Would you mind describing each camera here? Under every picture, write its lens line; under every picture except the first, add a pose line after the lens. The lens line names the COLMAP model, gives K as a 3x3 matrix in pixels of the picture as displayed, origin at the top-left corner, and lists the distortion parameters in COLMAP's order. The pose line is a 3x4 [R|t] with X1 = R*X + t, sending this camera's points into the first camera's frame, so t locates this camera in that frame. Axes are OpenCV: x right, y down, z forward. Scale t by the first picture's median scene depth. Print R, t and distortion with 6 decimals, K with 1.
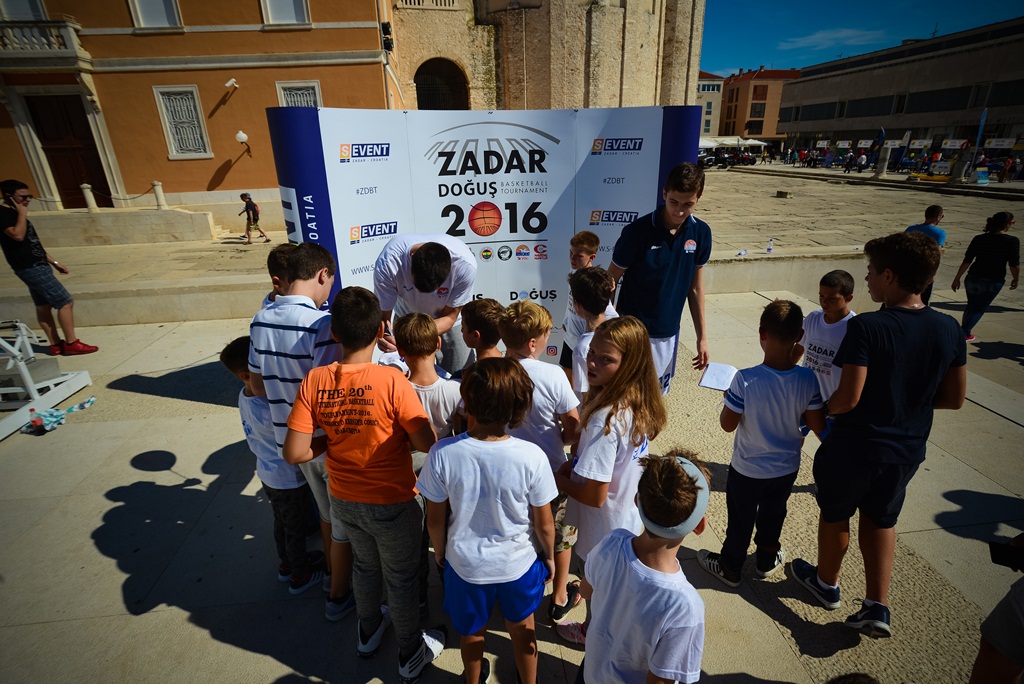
lens RADIAL K [[503.6, 0, 517.3], [0, 503.6, 345.8], [0, 0, 1]] dist [-0.054658, 0.023310]
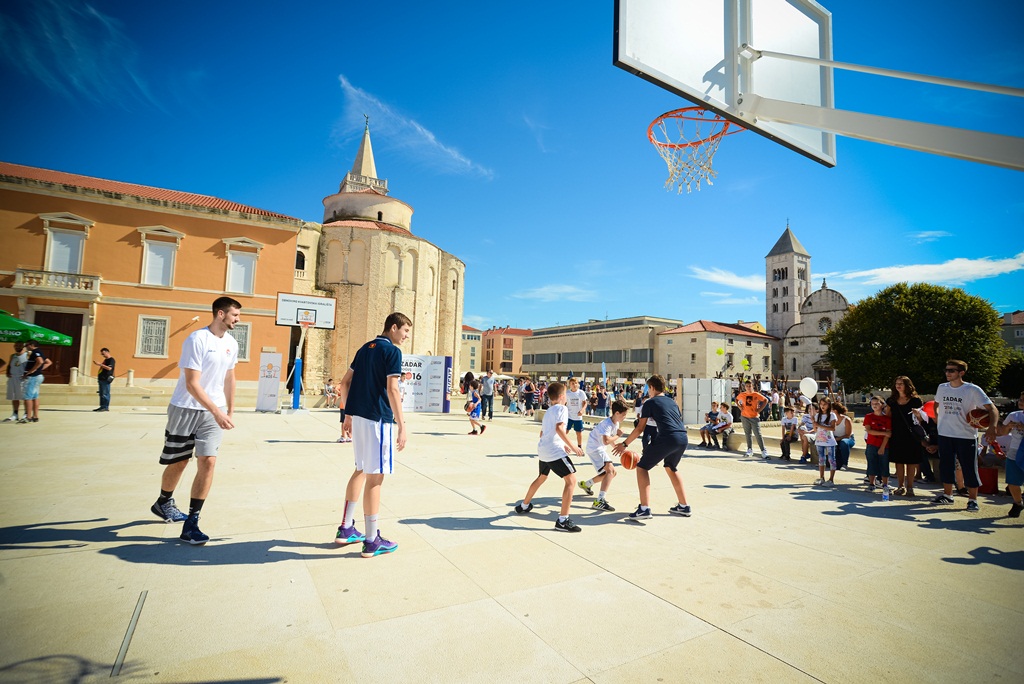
lens RADIAL K [[502.0, 0, 516.8], [0, 502.0, 341.2], [0, 0, 1]] dist [-0.061627, 0.027124]
pose [[0.911485, 0.083752, 0.402717, -0.236701], [0.102132, 0.902313, -0.418809, 0.338038], [-0.398453, 0.422868, 0.813890, -0.742730]]
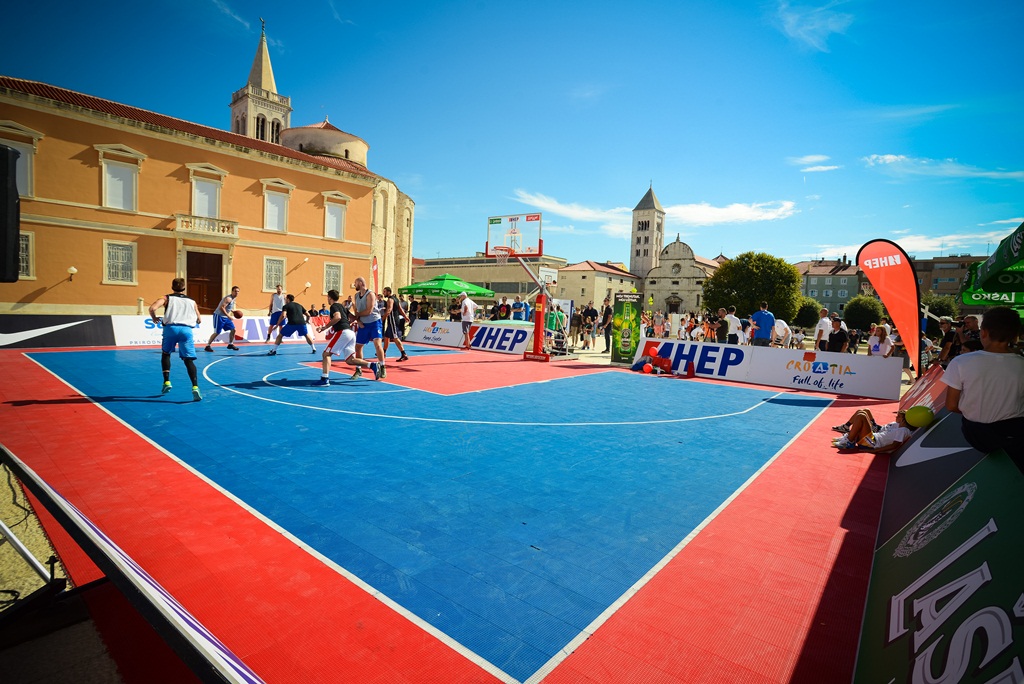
lens RADIAL K [[502.0, 0, 516.8], [0, 502.0, 341.2], [0, 0, 1]] dist [-0.061627, 0.027124]
pose [[0.721897, 0.014355, 0.691852, -1.296847], [0.198040, 0.953683, -0.226428, 0.400207], [-0.663058, 0.300472, 0.685617, -0.834744]]
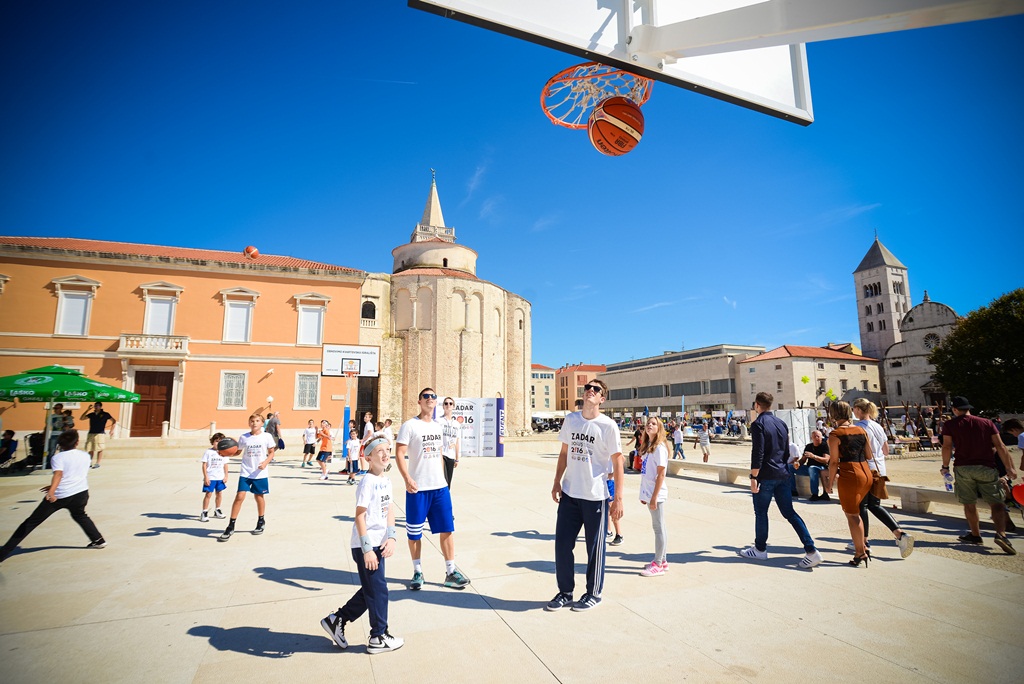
lens RADIAL K [[502.0, 0, 516.8], [0, 502.0, 341.2], [0, 0, 1]] dist [-0.061627, 0.027124]
pose [[0.965378, 0.058674, 0.254171, -0.171984], [0.078884, 0.863090, -0.498852, 0.323994], [-0.248643, 0.501631, 0.828579, -0.731203]]
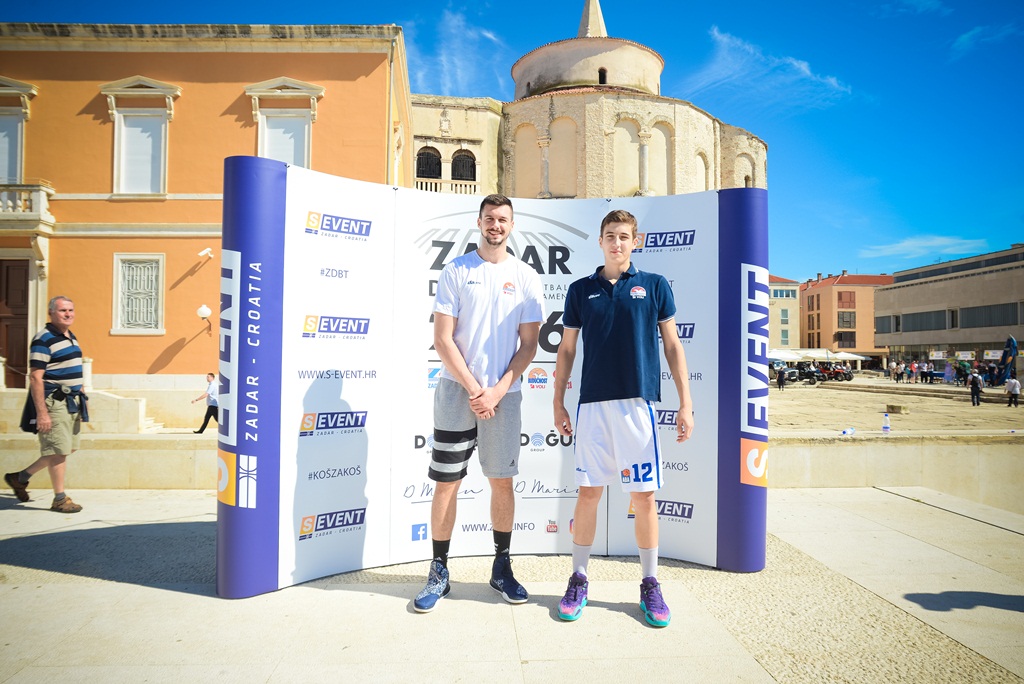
lens RADIAL K [[676.4, 0, 517.7], [0, 676.4, 342.5], [0, 0, 1]] dist [-0.055537, 0.038152]
pose [[0.998732, 0.027882, -0.041922, 0.005003], [-0.042179, 0.918013, -0.394301, 0.035460], [0.027491, 0.395569, 0.918025, 0.019354]]
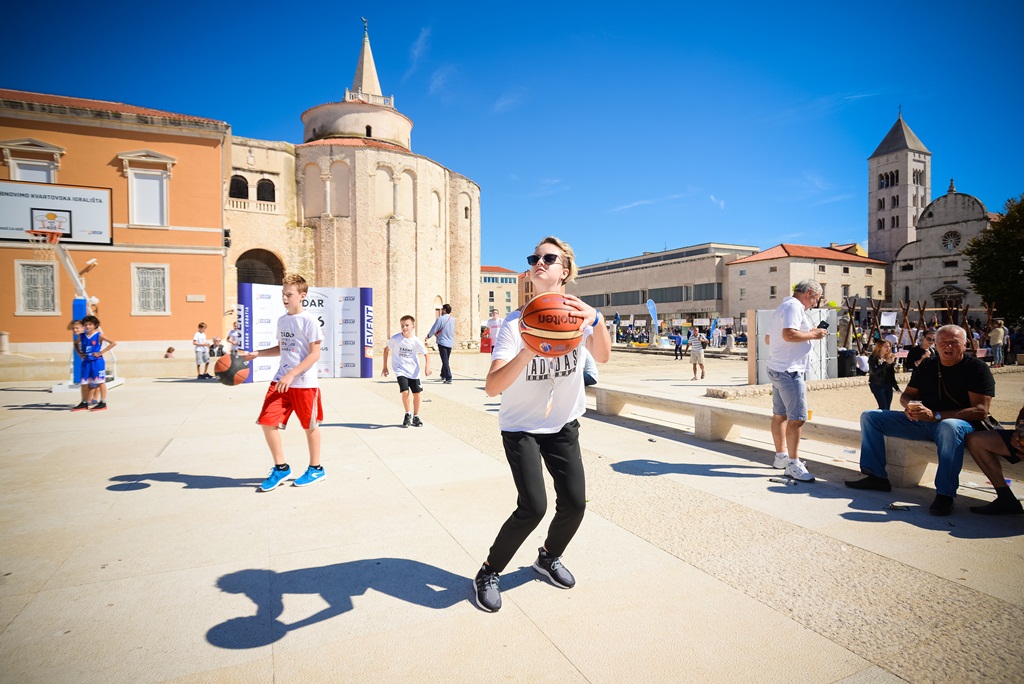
lens RADIAL K [[552.8, 0, 516.2], [0, 552.8, 340.6], [0, 0, 1]] dist [-0.057673, 0.031758]
pose [[0.948851, 0.010478, 0.315550, 0.025446], [0.102455, 0.935143, -0.339132, 0.237358], [-0.298638, 0.354116, 0.886238, -0.483000]]
